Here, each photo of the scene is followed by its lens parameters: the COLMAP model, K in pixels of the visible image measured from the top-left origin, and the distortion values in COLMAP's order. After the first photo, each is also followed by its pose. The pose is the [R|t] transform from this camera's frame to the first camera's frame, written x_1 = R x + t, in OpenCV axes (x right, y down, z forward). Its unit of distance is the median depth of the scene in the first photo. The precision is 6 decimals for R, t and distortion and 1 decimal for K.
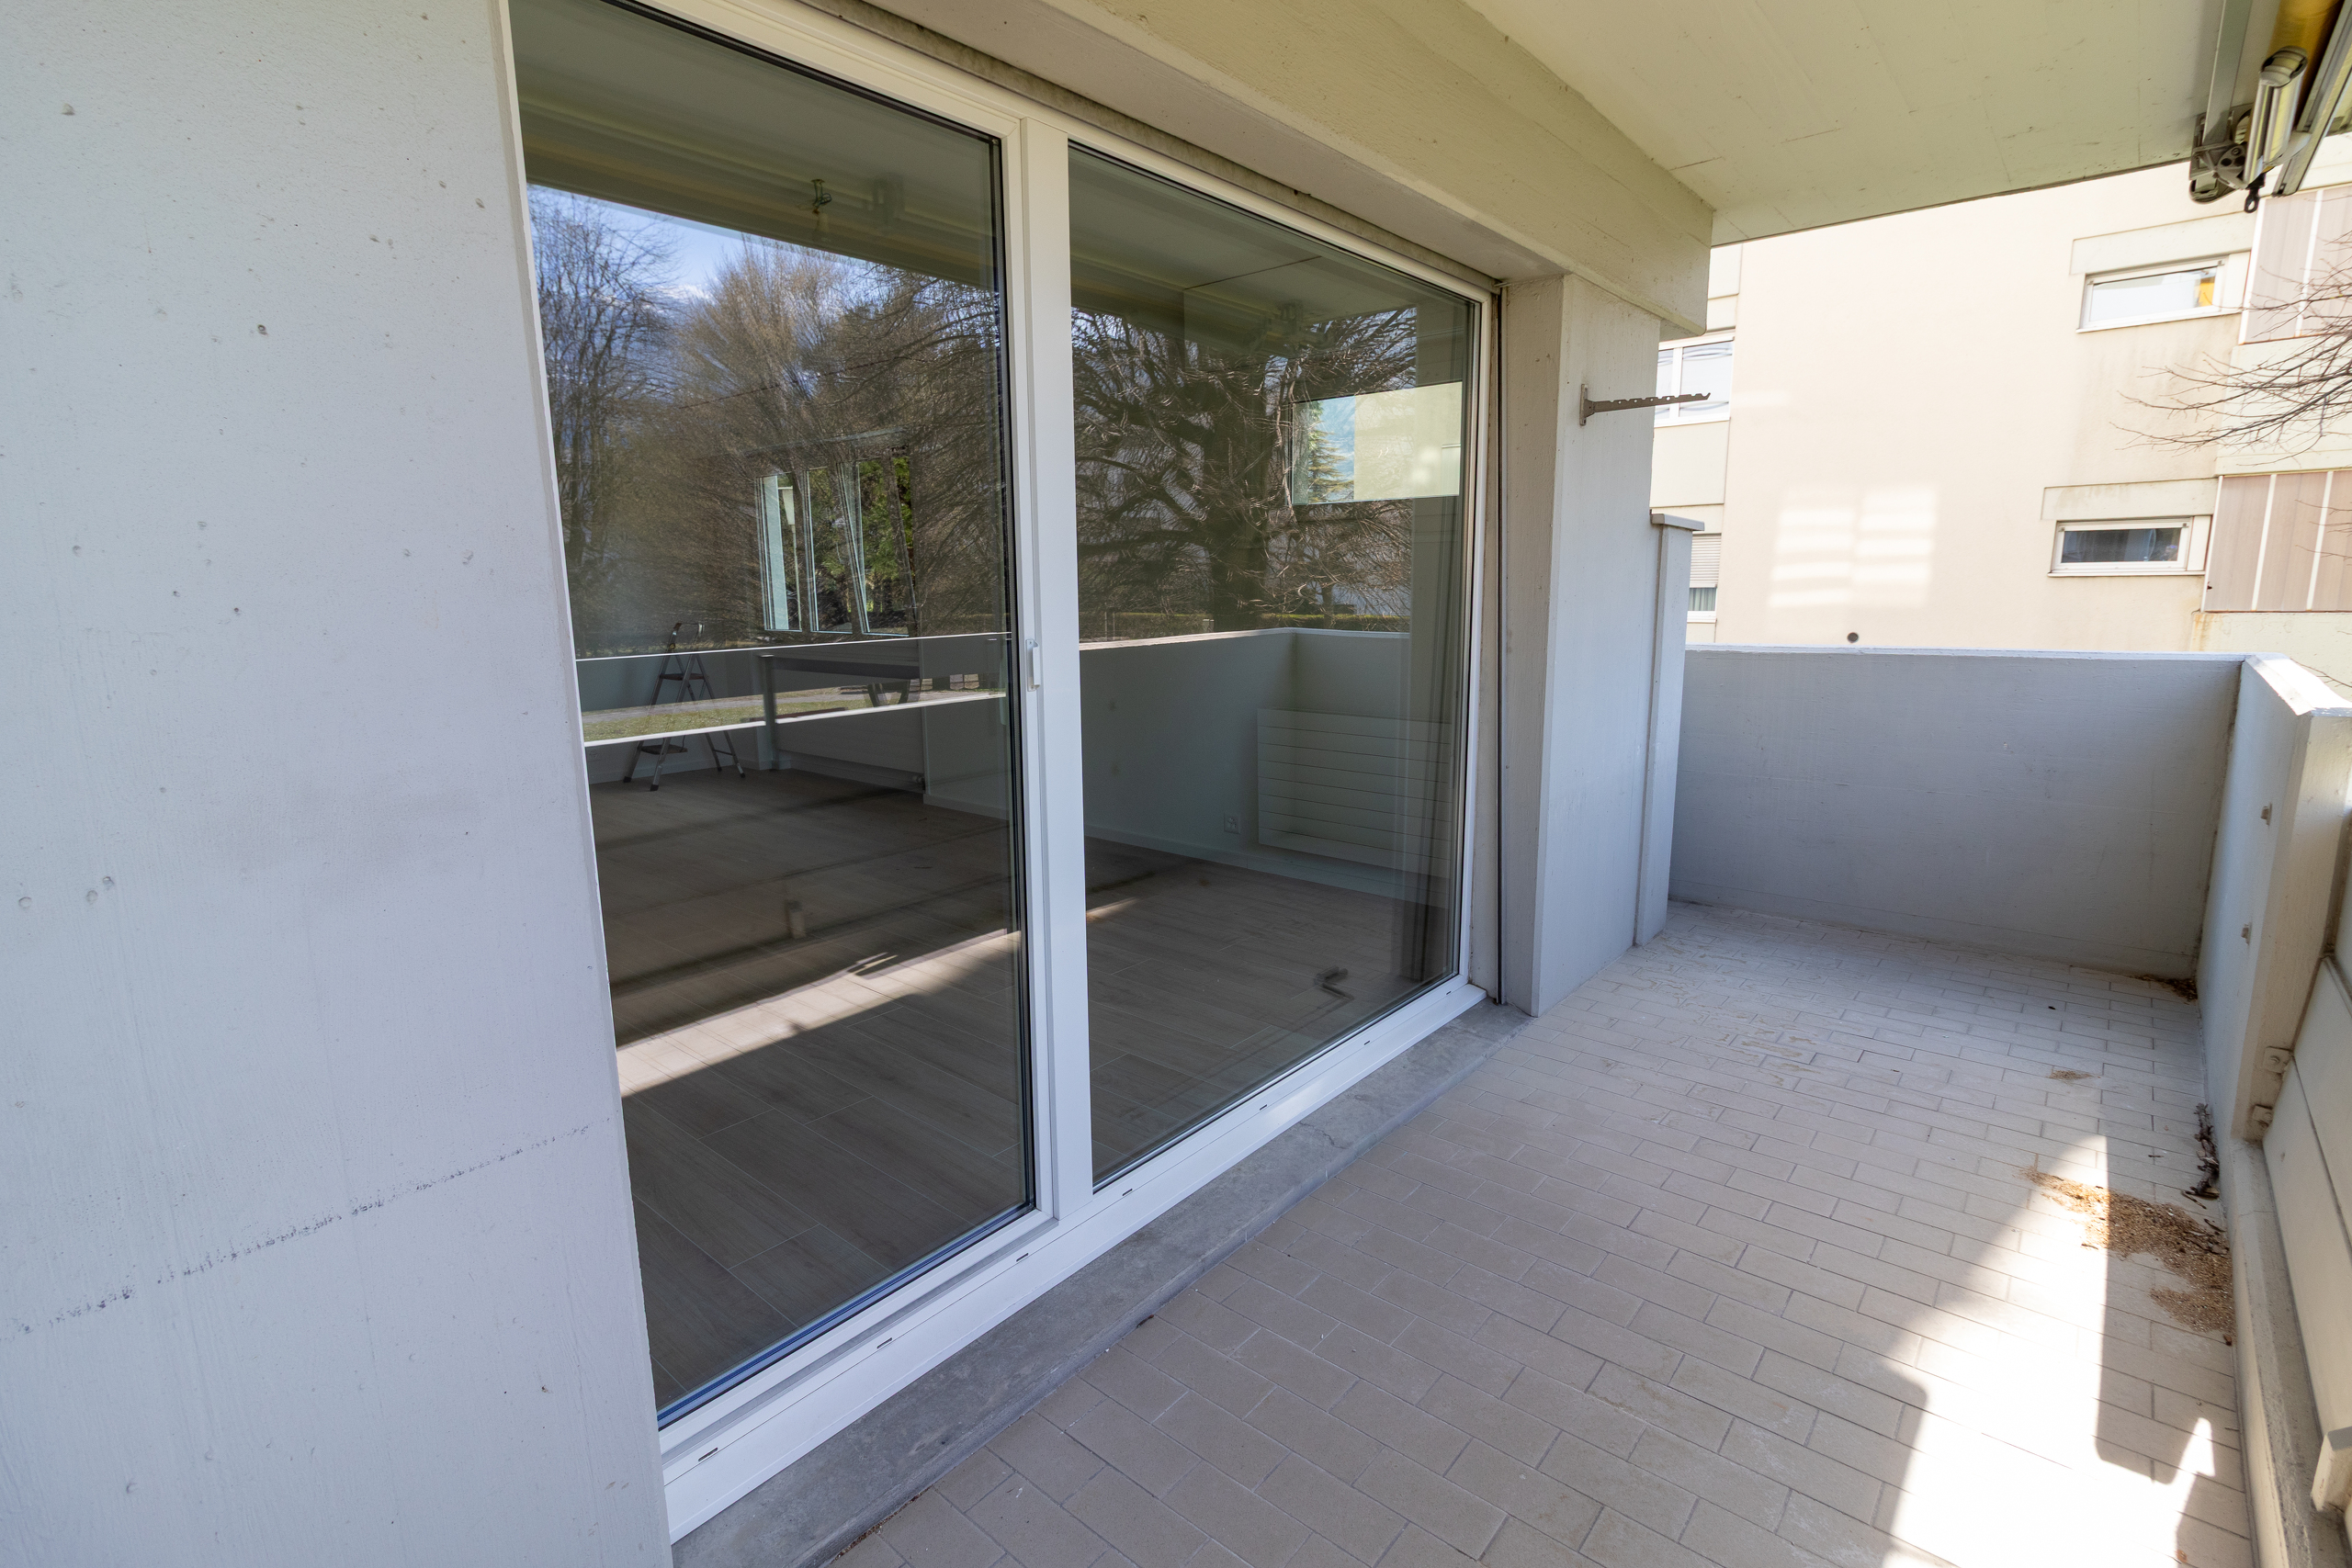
lens RADIAL K [[1112.8, 0, 1158.6], [0, 1112.8, 778.4], [0, 0, 1]] dist [0.000672, -0.000104]
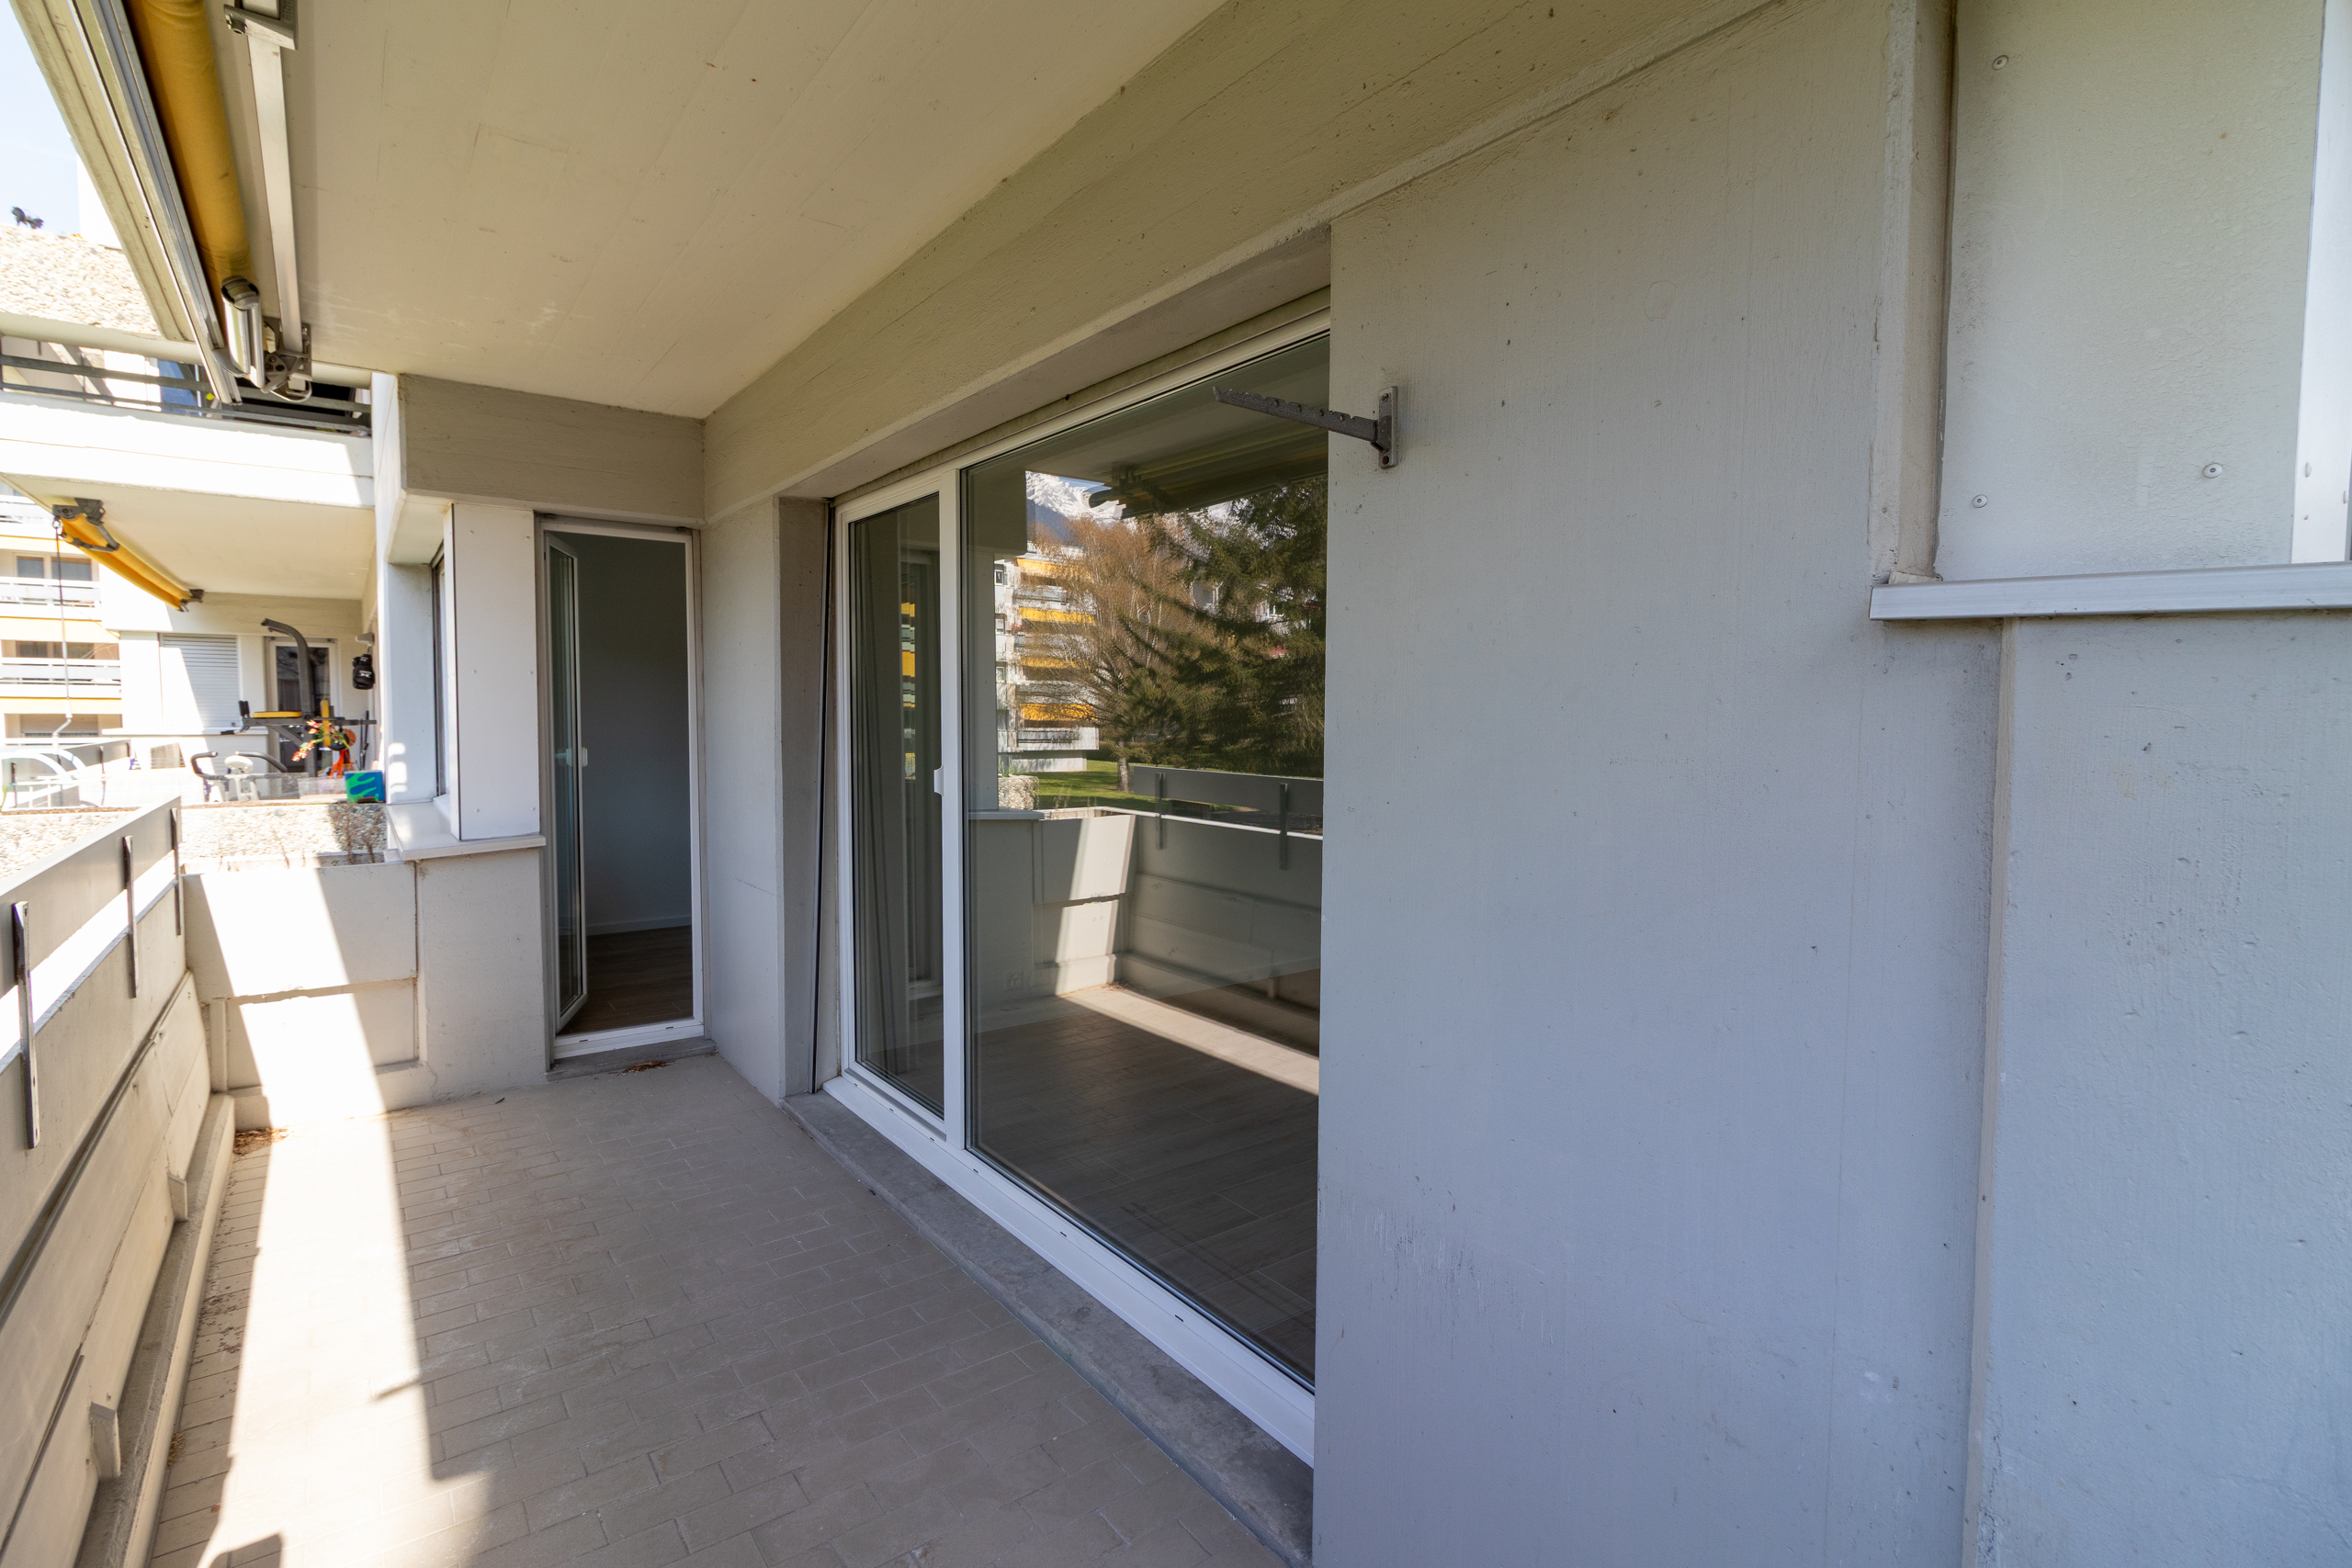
lens RADIAL K [[1112.8, 0, 1158.6], [0, 1112.8, 778.4], [0, 0, 1]] dist [0.000672, -0.000104]
pose [[-0.221357, 0.066828, -0.972900, 1.275399], [-0.179288, 0.977855, 0.107960, -0.302701], [0.958570, 0.198327, -0.204474, 1.457523]]
